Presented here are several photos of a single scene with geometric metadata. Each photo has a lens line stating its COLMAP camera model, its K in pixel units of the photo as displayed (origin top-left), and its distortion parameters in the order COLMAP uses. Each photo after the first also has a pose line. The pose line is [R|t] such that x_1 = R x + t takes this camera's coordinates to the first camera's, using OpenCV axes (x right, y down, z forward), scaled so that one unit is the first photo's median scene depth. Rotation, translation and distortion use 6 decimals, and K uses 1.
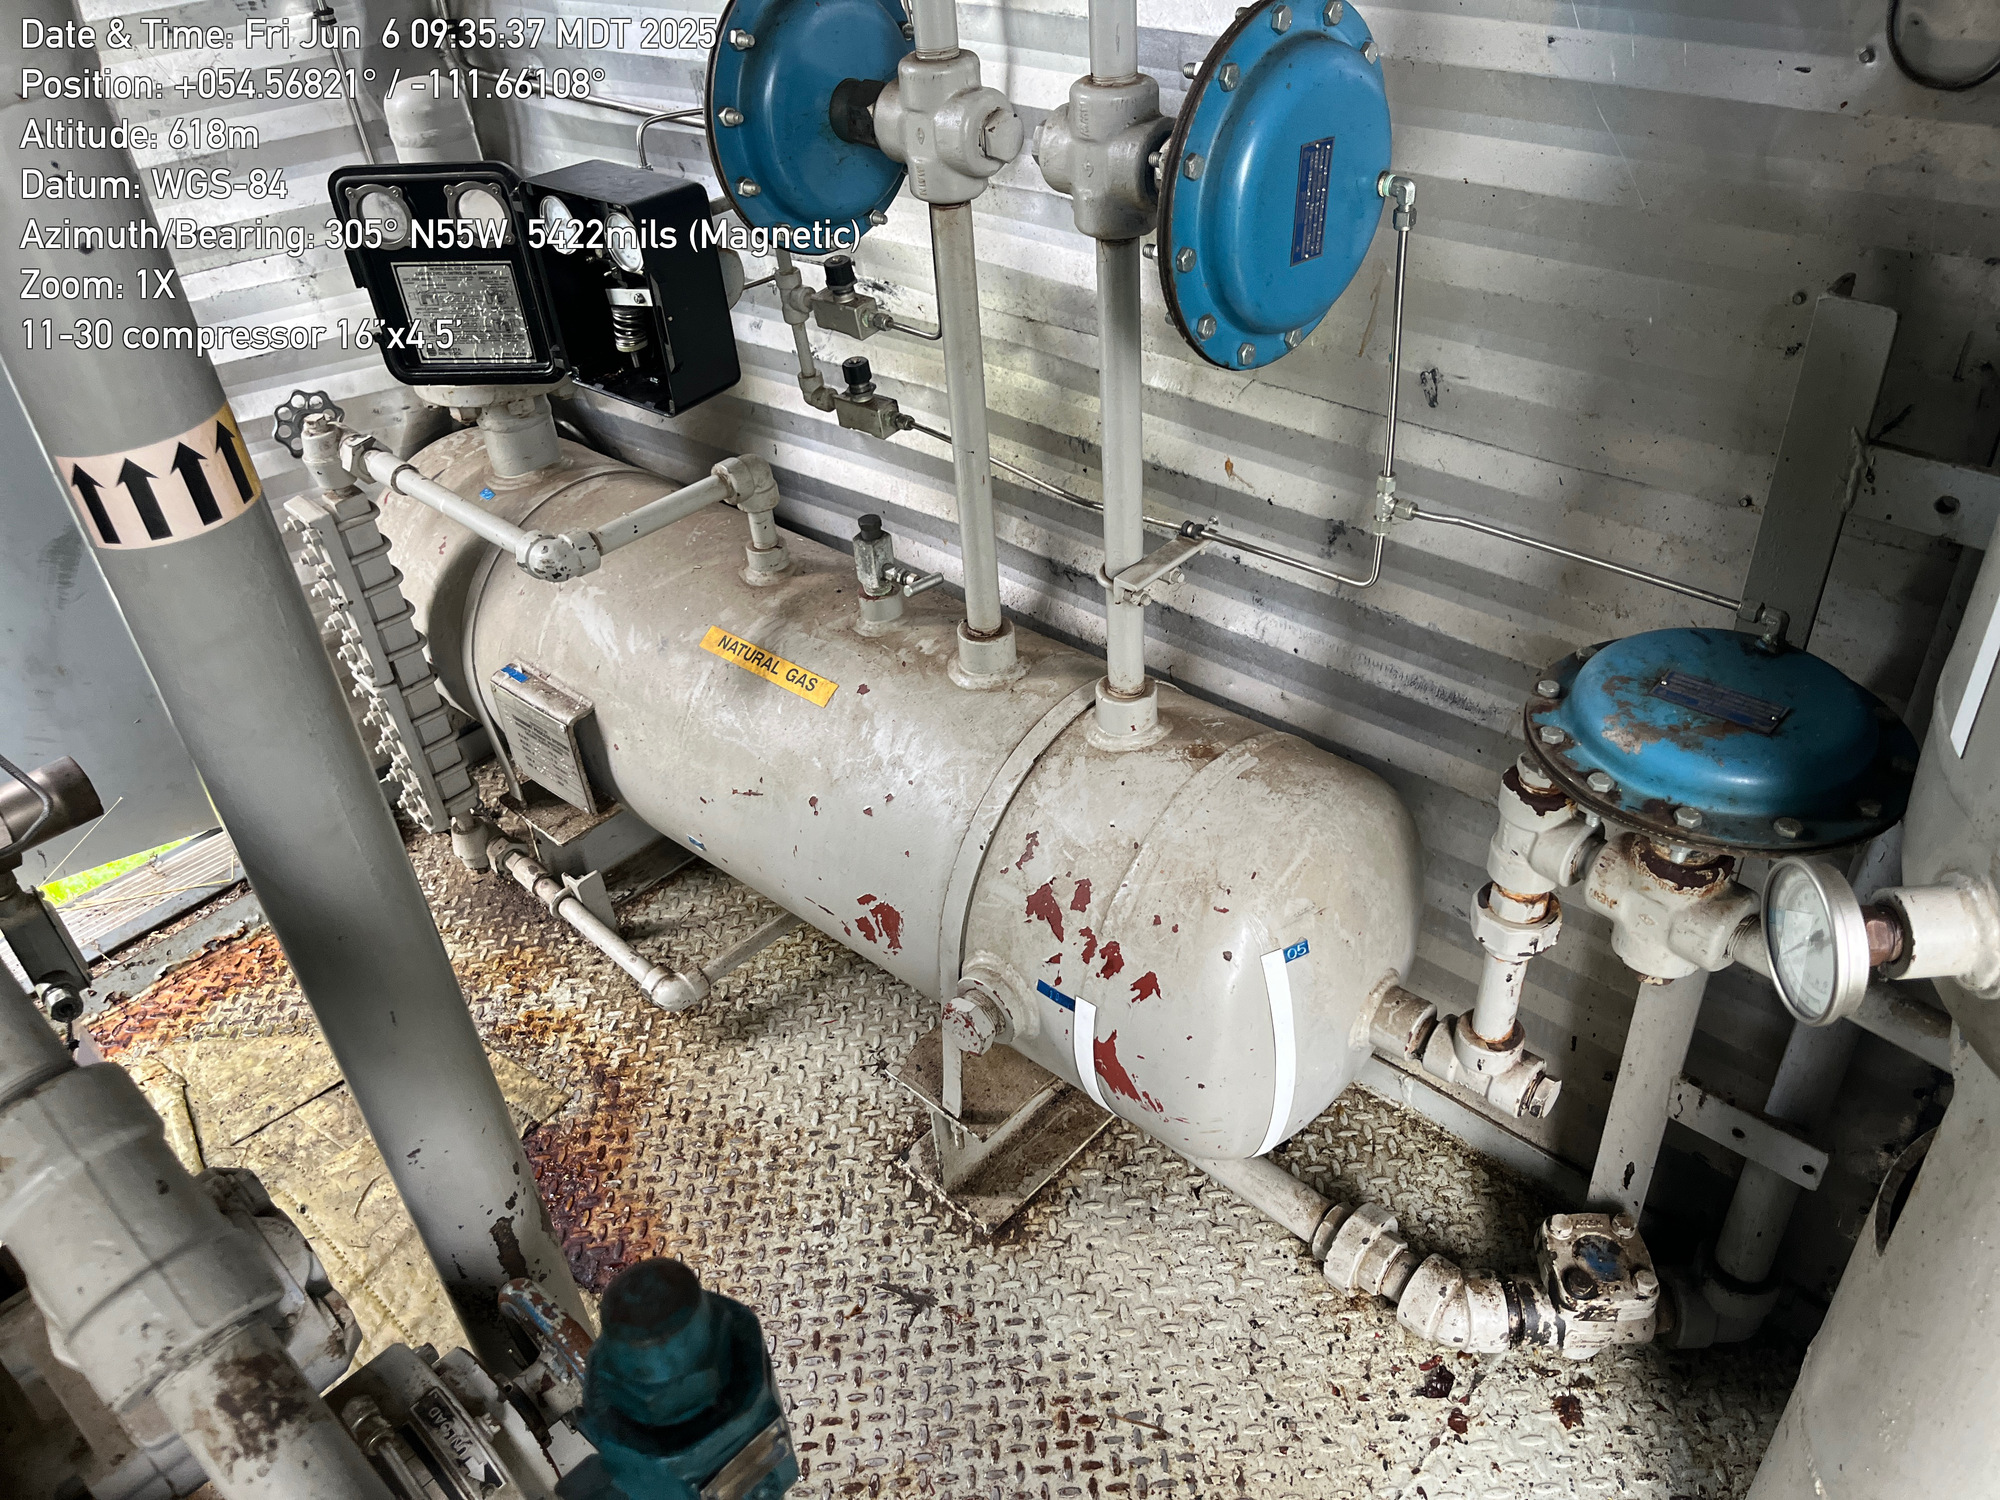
lens RADIAL K [[1500.7, 0, 985.6], [0, 1500.7, 753.9], [0, 0, 1]] dist [0.061318, -0.095752]
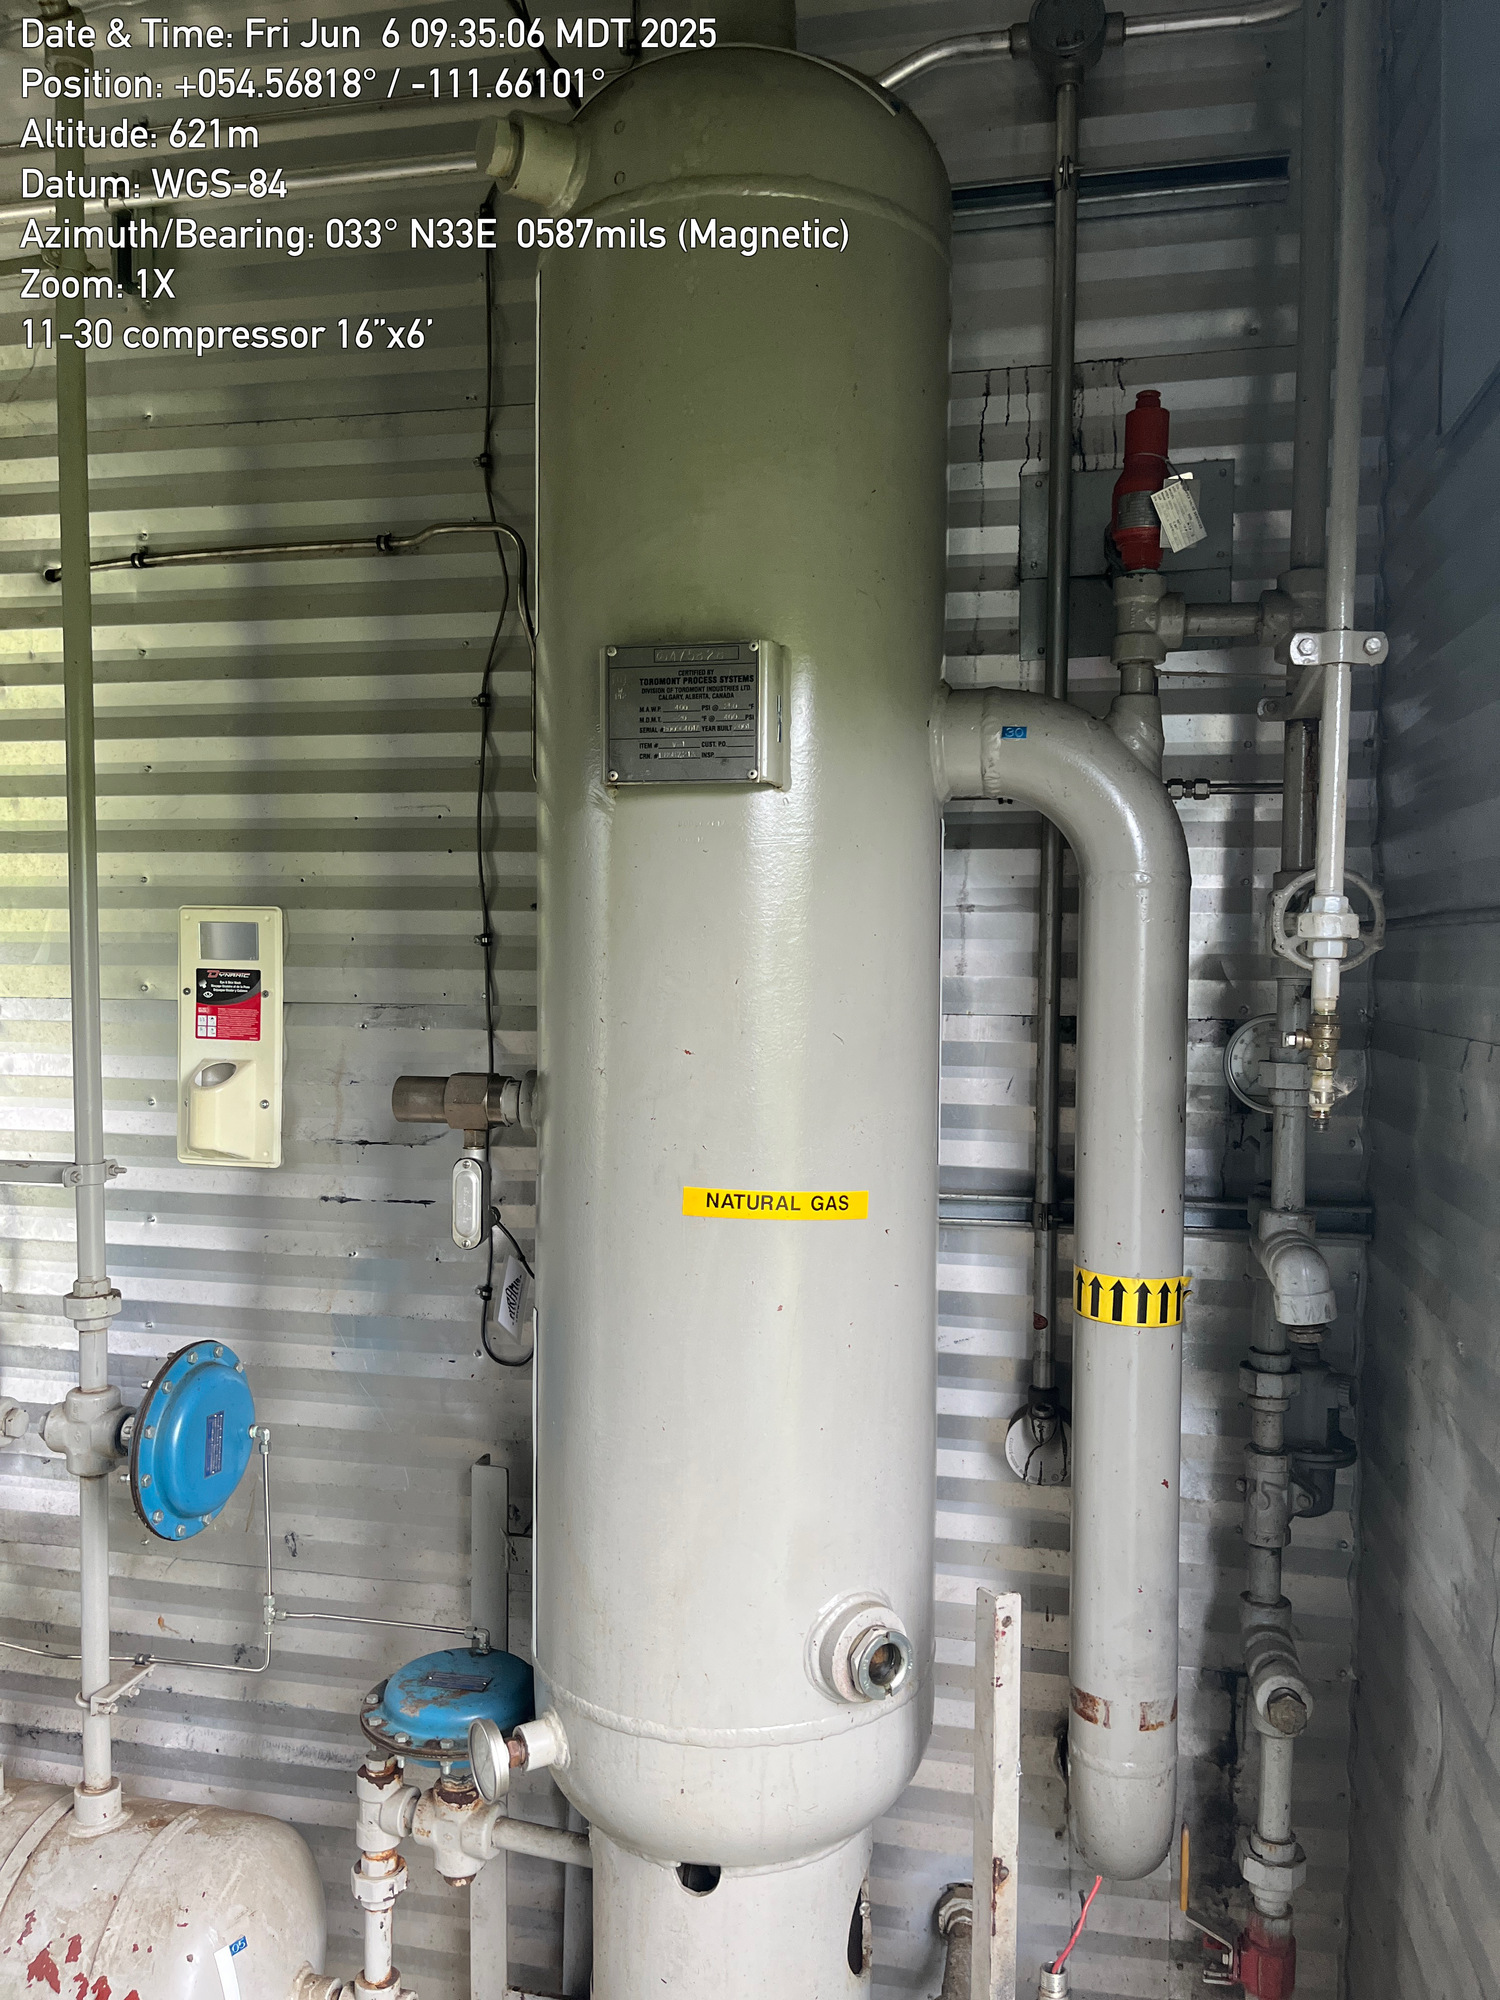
lens RADIAL K [[1500.7, 0, 762.5], [0, 1500.7, 1007.3], [0, 0, 1]] dist [0.061318, -0.095752]
pose [[0.845511, 0.062719, 0.530262, -0.192231], [0.258192, 0.821238, -0.508827, 0.258989], [-0.467384, 0.567128, 0.678173, -0.724487]]
